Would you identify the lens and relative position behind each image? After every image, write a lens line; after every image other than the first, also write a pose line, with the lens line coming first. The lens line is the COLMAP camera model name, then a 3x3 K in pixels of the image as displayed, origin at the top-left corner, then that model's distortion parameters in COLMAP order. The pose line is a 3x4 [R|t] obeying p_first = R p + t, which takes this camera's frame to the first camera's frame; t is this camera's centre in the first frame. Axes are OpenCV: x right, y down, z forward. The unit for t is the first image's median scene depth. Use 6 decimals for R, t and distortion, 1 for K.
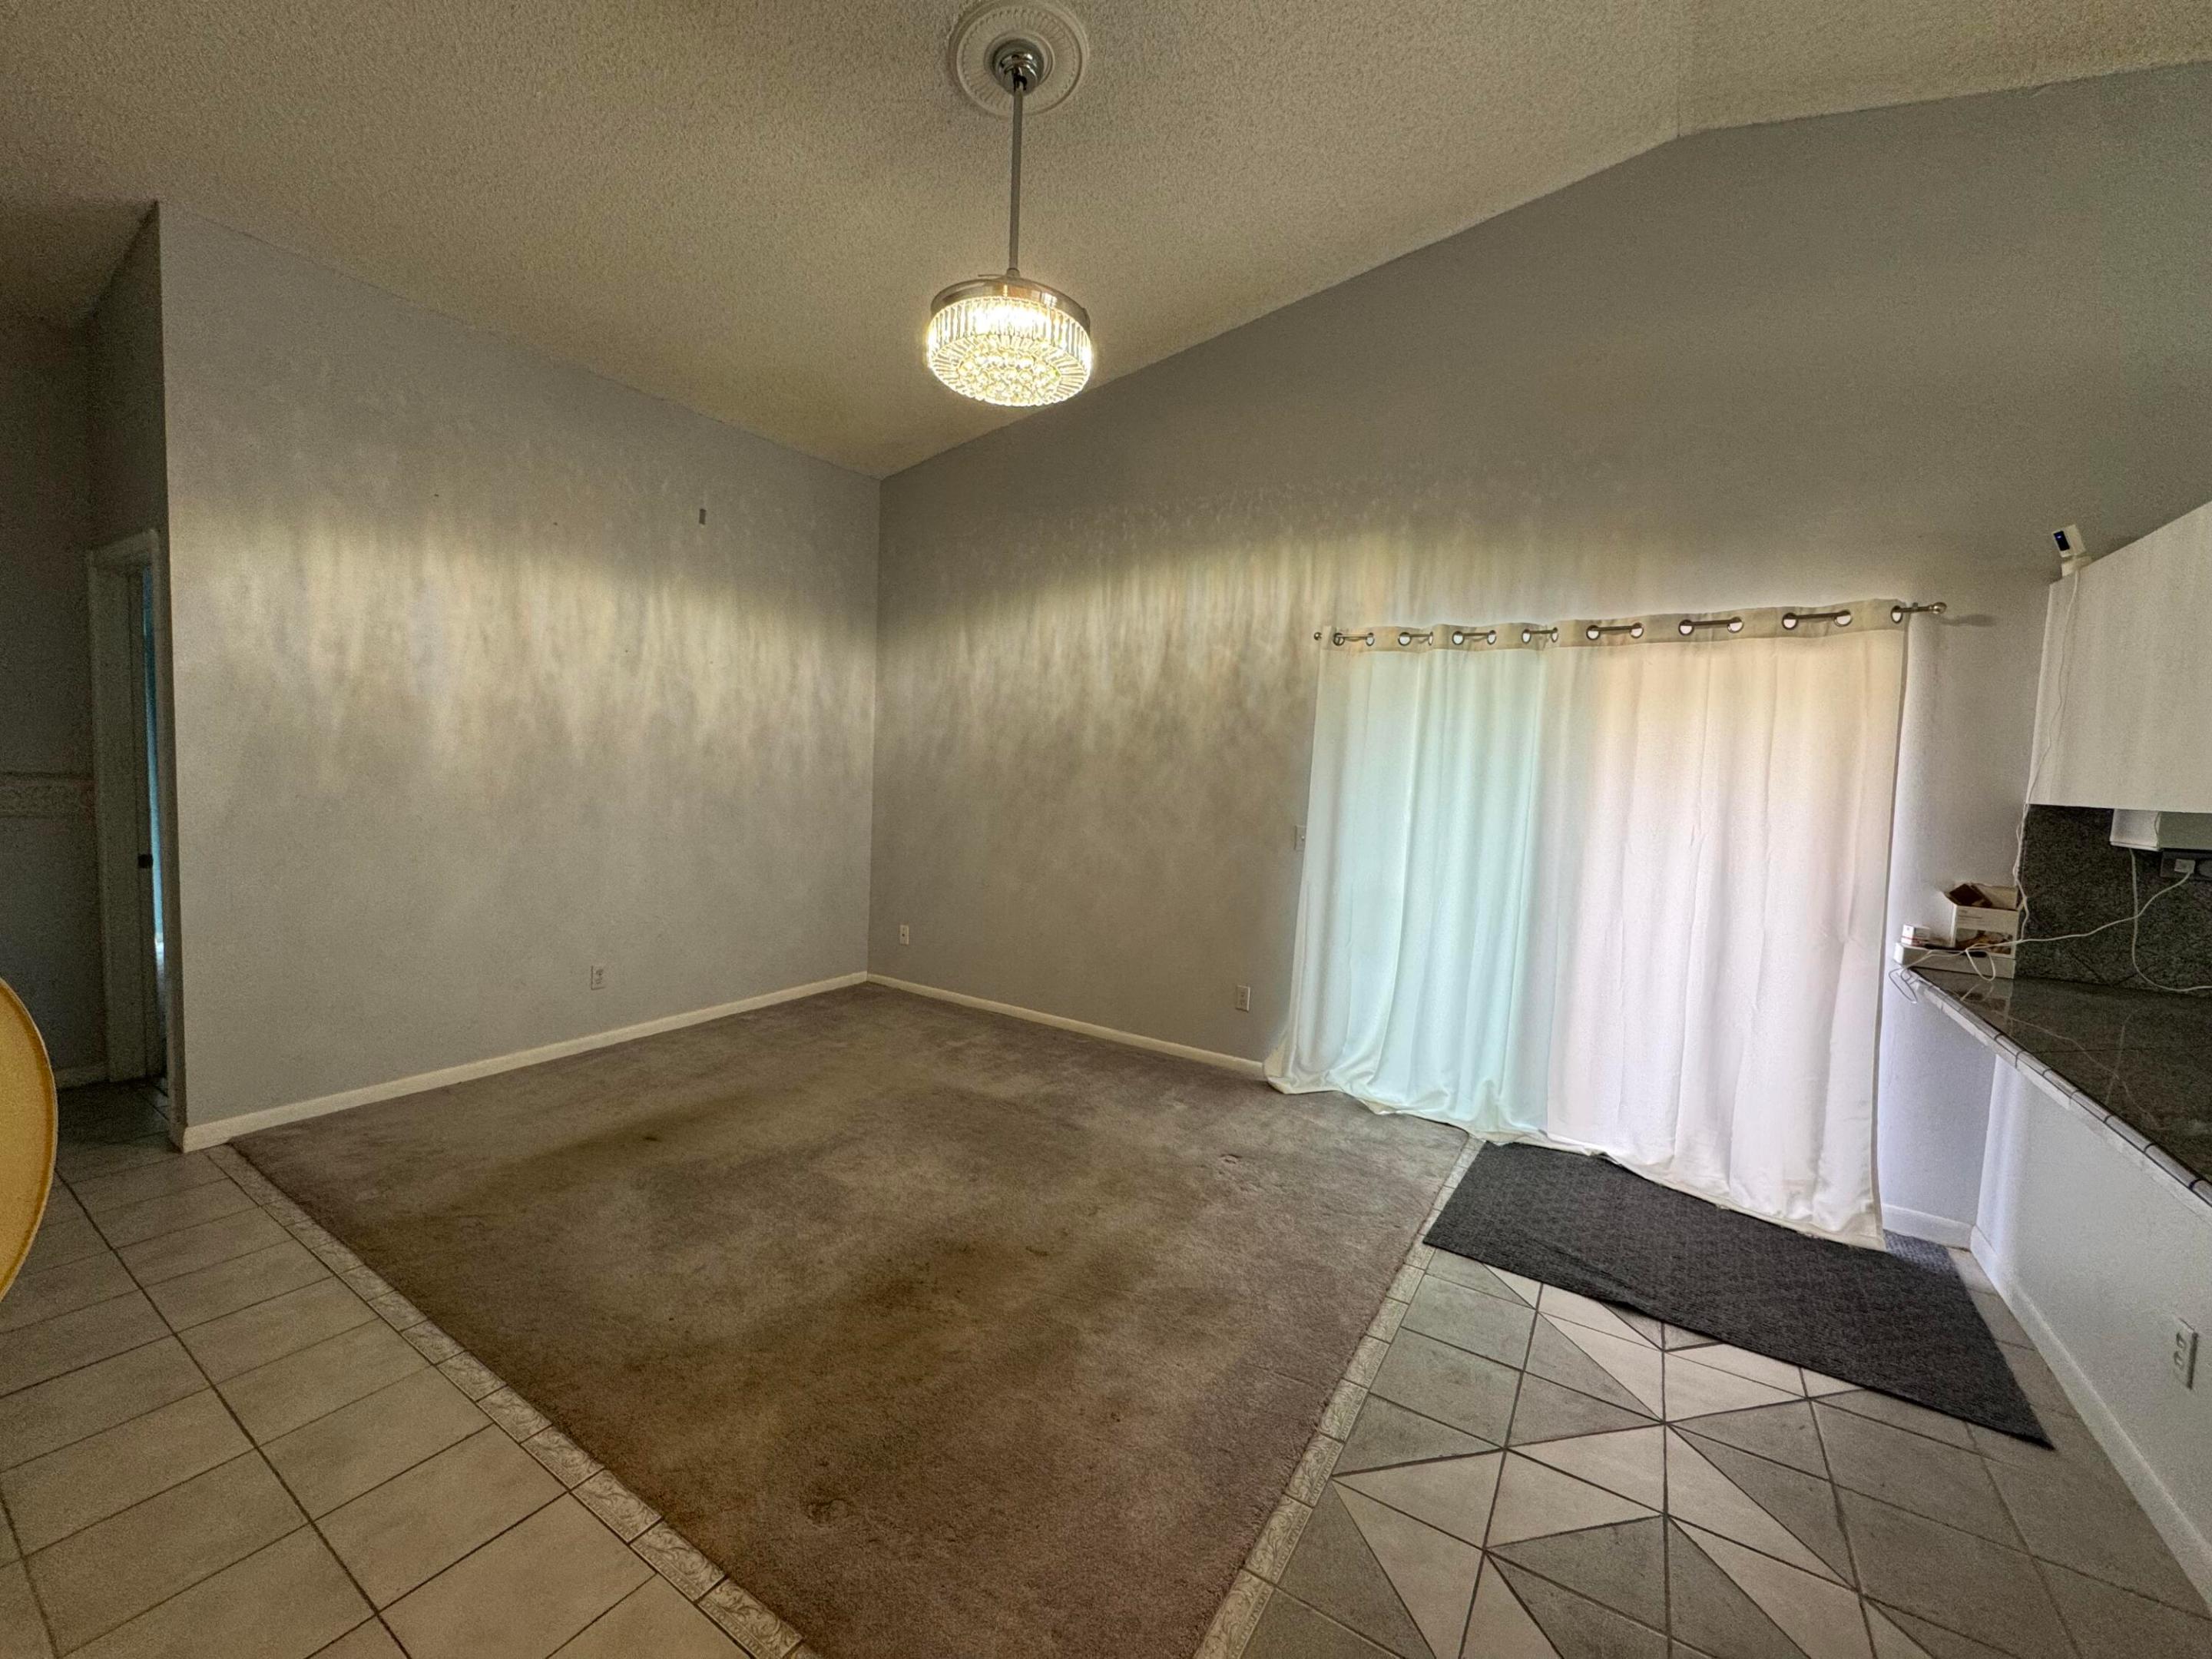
lens RADIAL K [[886.8, 0, 1105.2], [0, 886.8, 826.8], [0, 0, 1]] dist [-0.003666, -0.000038]
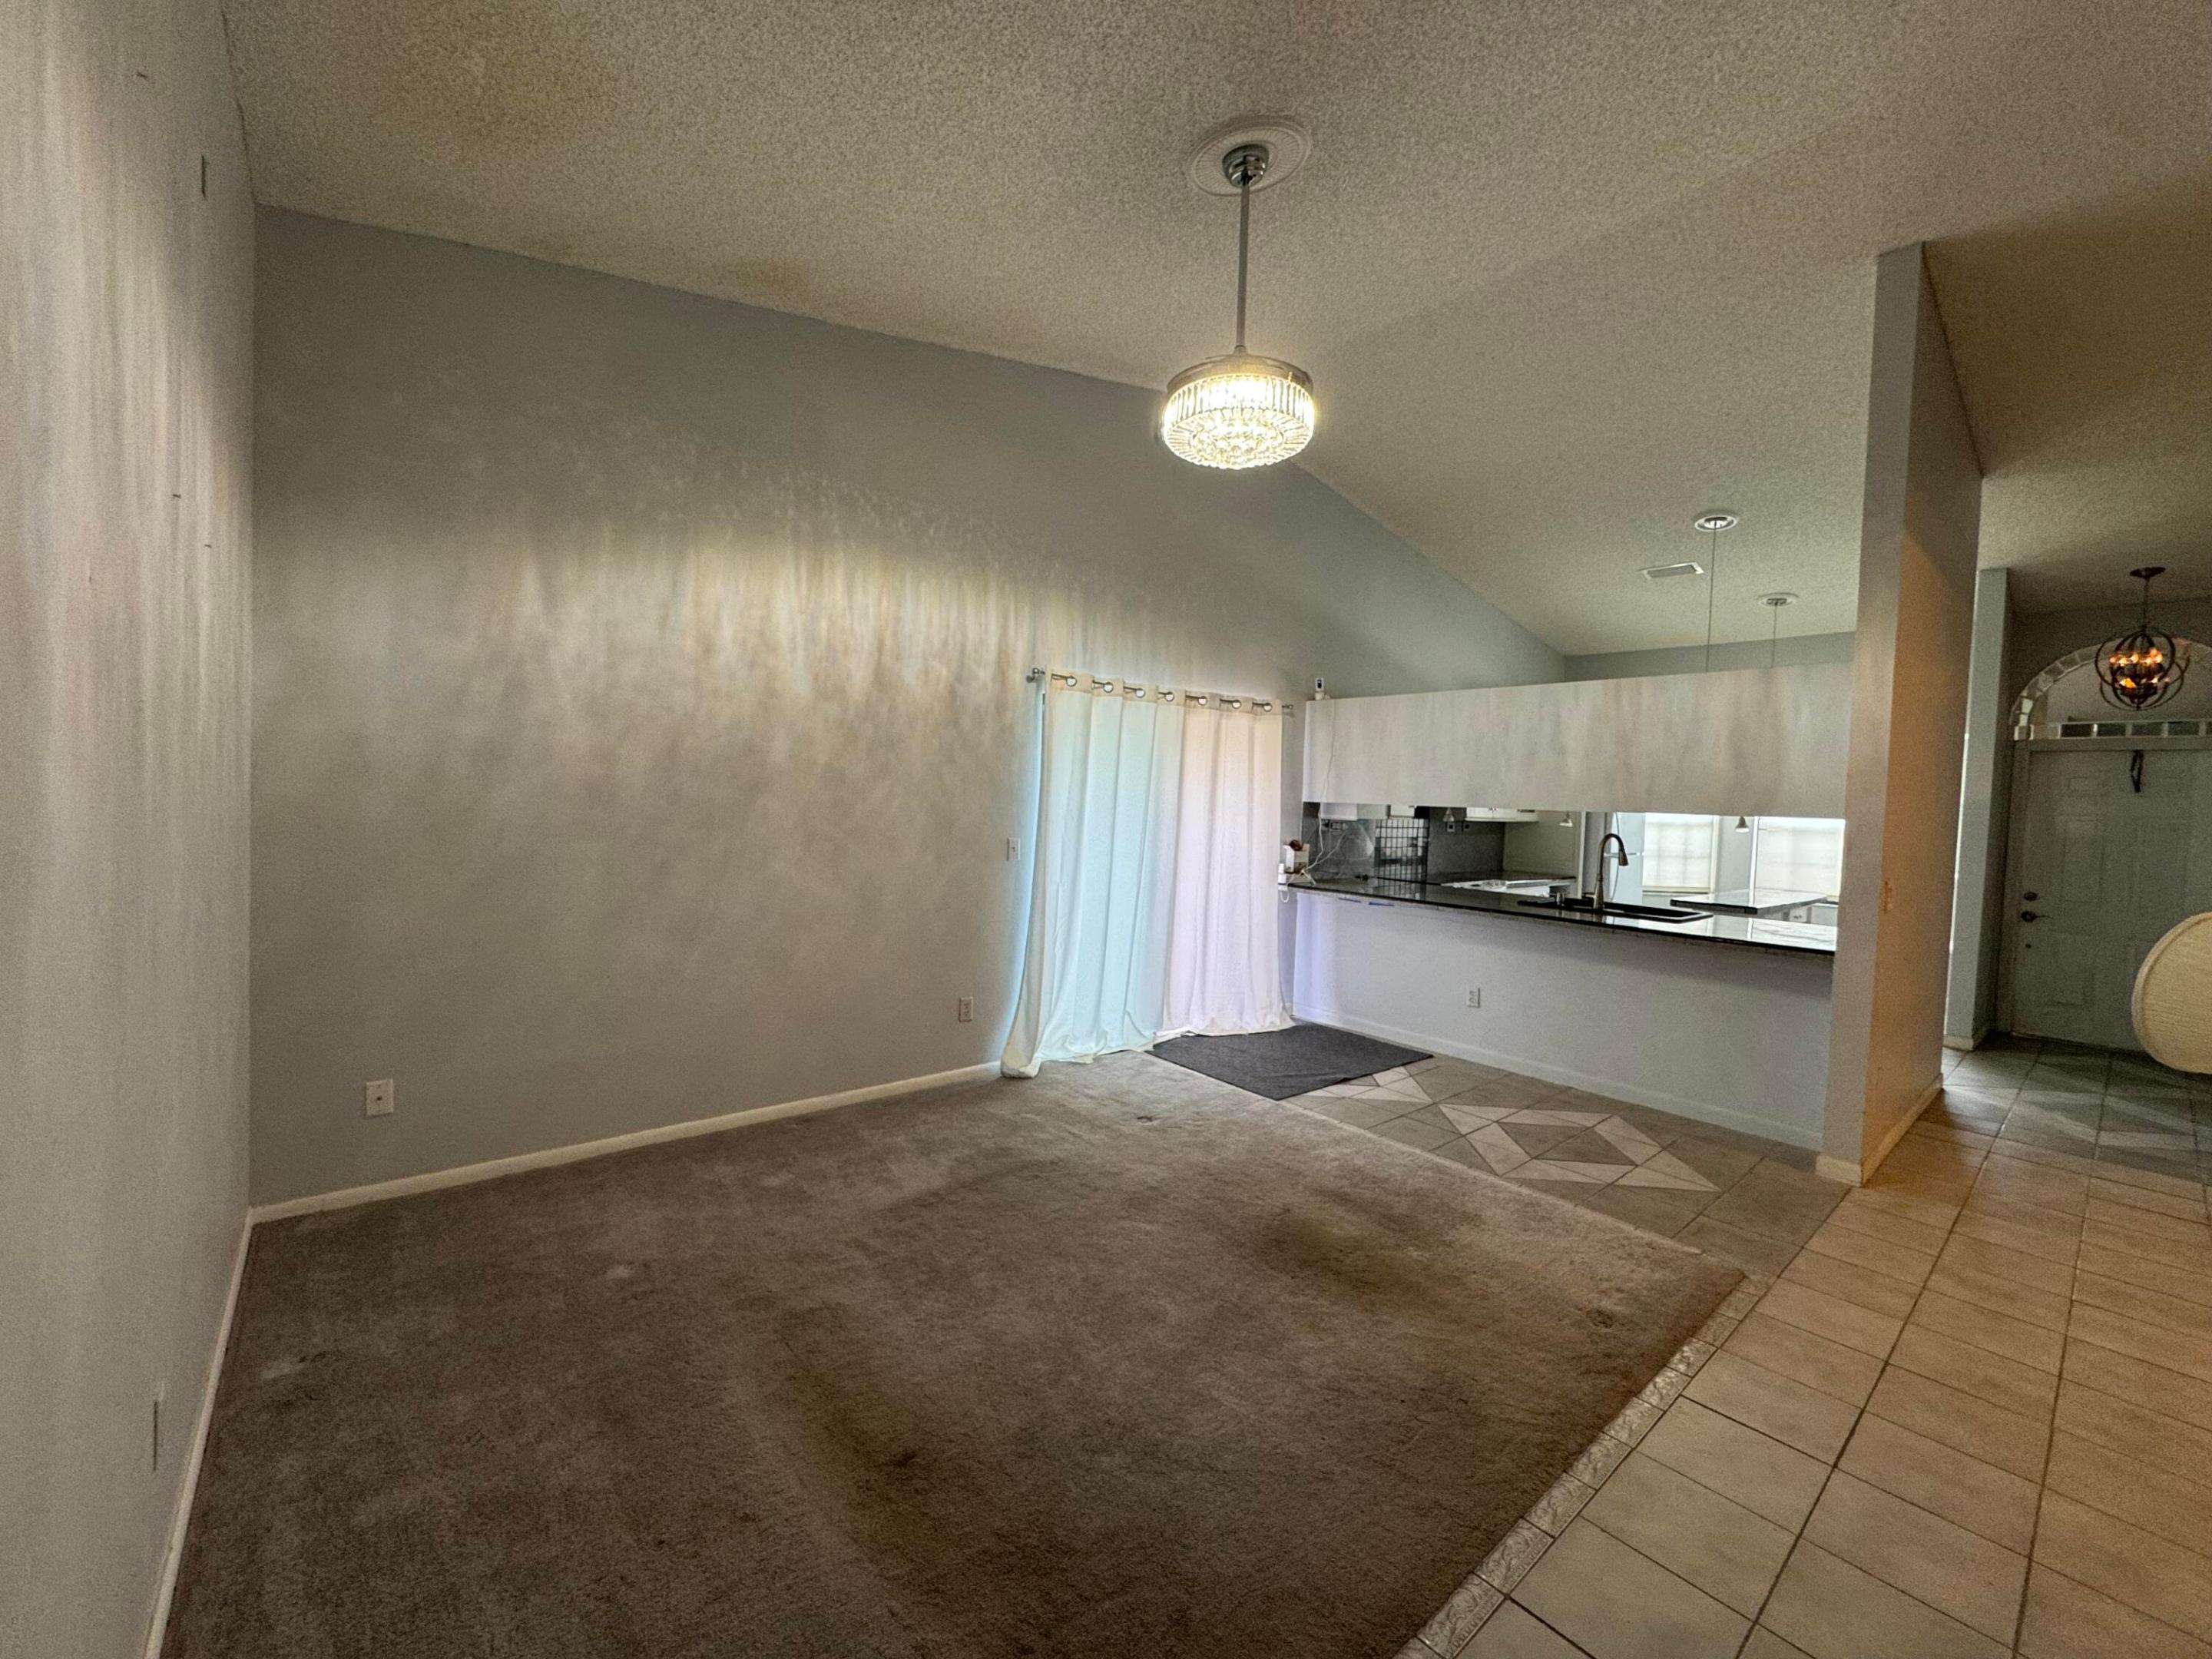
lens RADIAL K [[886.8, 0, 1108.6], [0, 886.8, 826.1], [0, 0, 1]] dist [-0.003666, -0.000038]
pose [[0.297037, -0.063813, 0.952731, -0.764598], [0.045009, 0.997591, 0.052785, -0.066289], [-0.953805, 0.027202, 0.299193, 0.526600]]
